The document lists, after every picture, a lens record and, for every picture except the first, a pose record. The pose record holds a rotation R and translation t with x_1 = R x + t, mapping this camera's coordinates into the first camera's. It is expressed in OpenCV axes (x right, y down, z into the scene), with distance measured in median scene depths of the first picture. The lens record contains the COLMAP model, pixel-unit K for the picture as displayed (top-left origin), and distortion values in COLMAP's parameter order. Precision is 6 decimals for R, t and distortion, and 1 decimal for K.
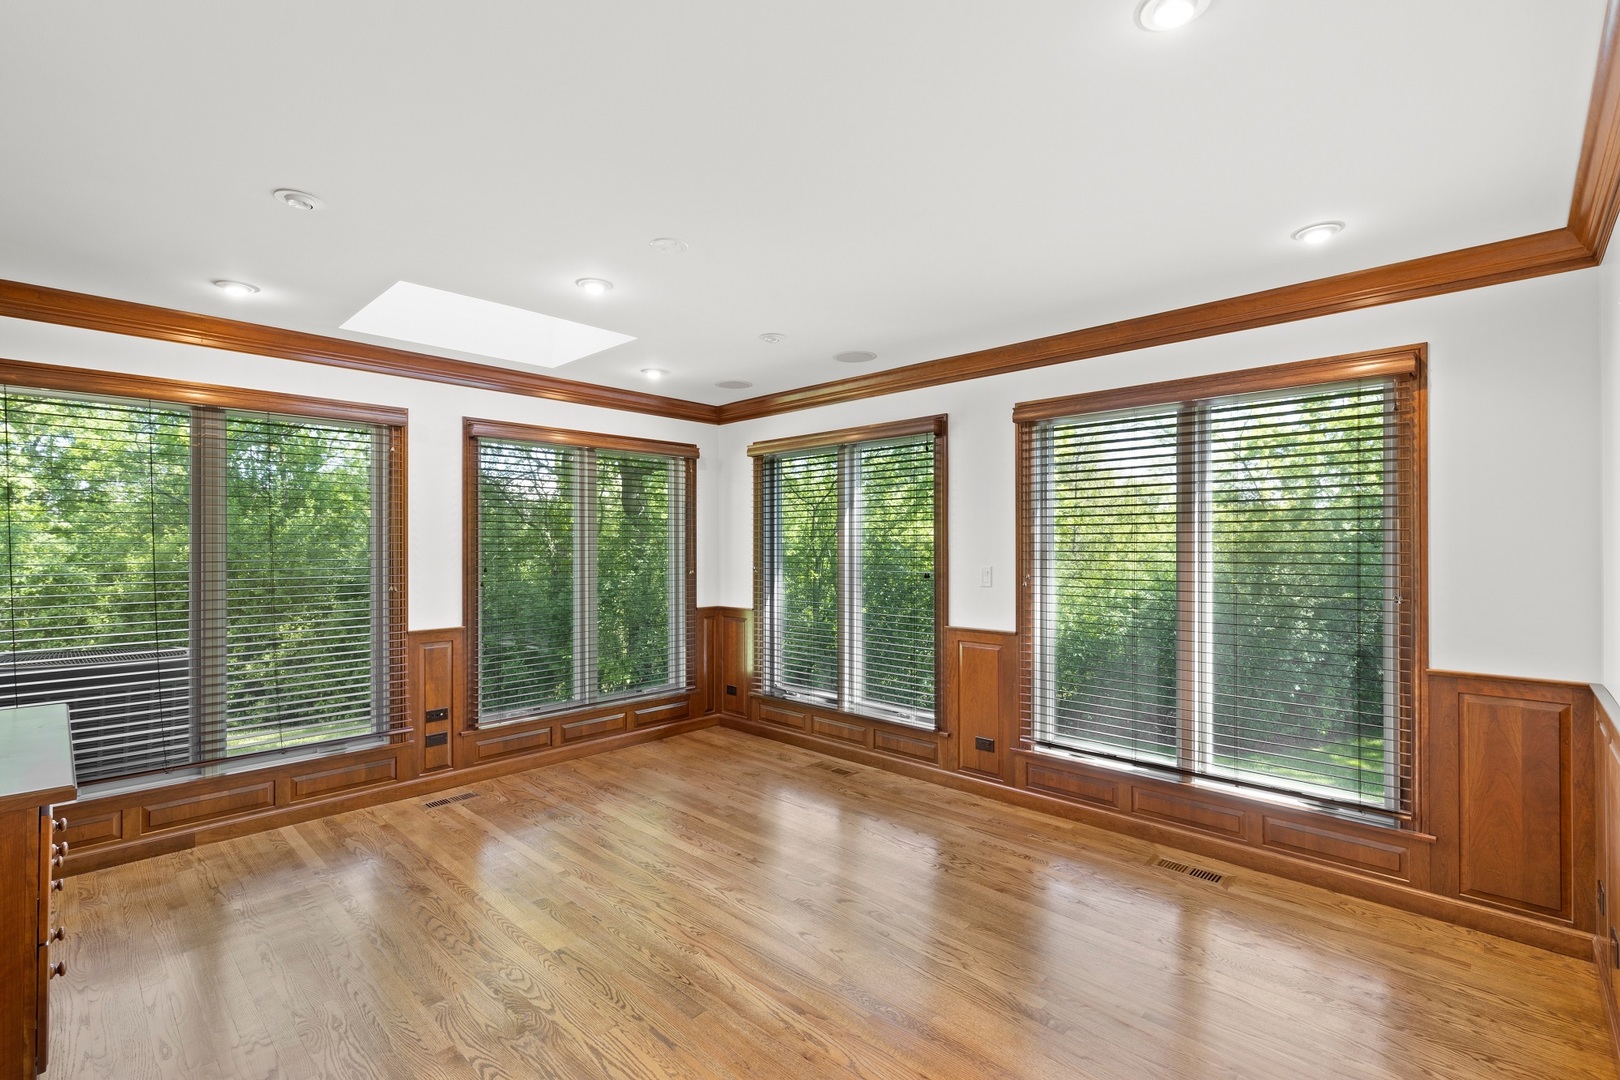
lens RADIAL K [[729.6, 0, 809.7], [0, 729.6, 546.3], [0, 0, 1]] dist [0.001761, -0.000121]
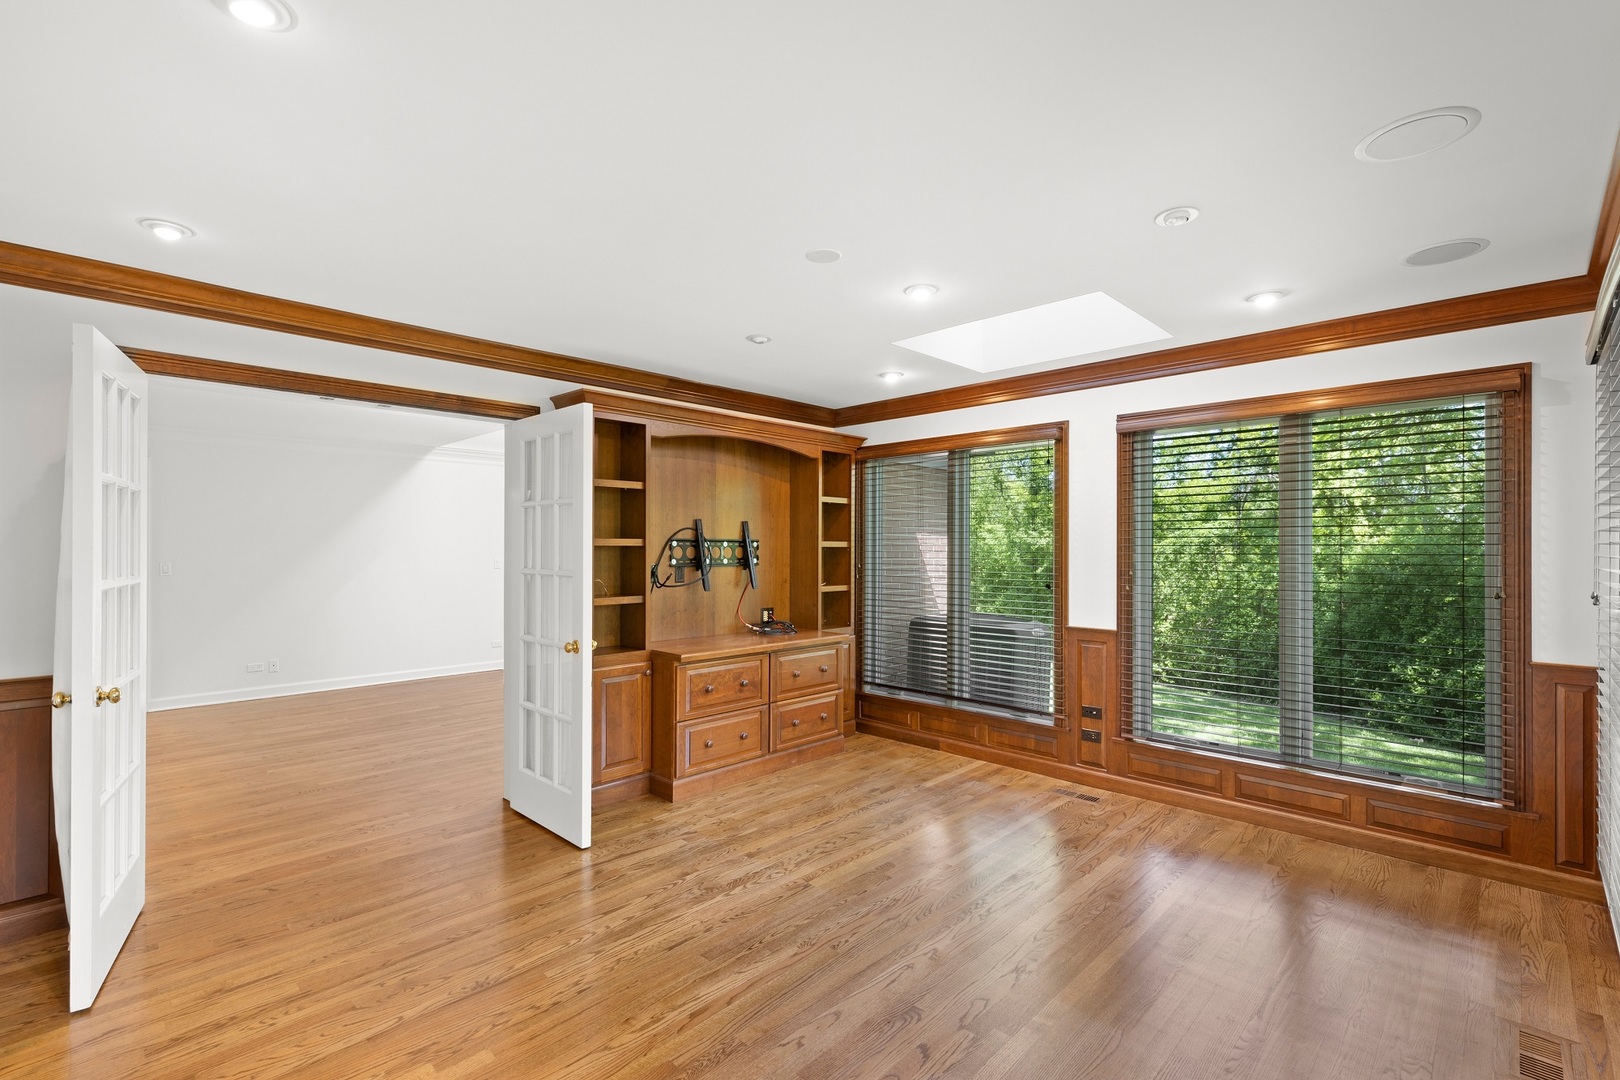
lens RADIAL K [[729.6, 0, 809.2], [0, 729.6, 538.9], [0, 0, 1]] dist [0.001761, -0.000121]
pose [[-0.013695, -0.005508, -0.999891, 0.540962], [0.000611, 0.999985, -0.005517, -0.007357], [0.999906, -0.000687, -0.013691, 0.636744]]
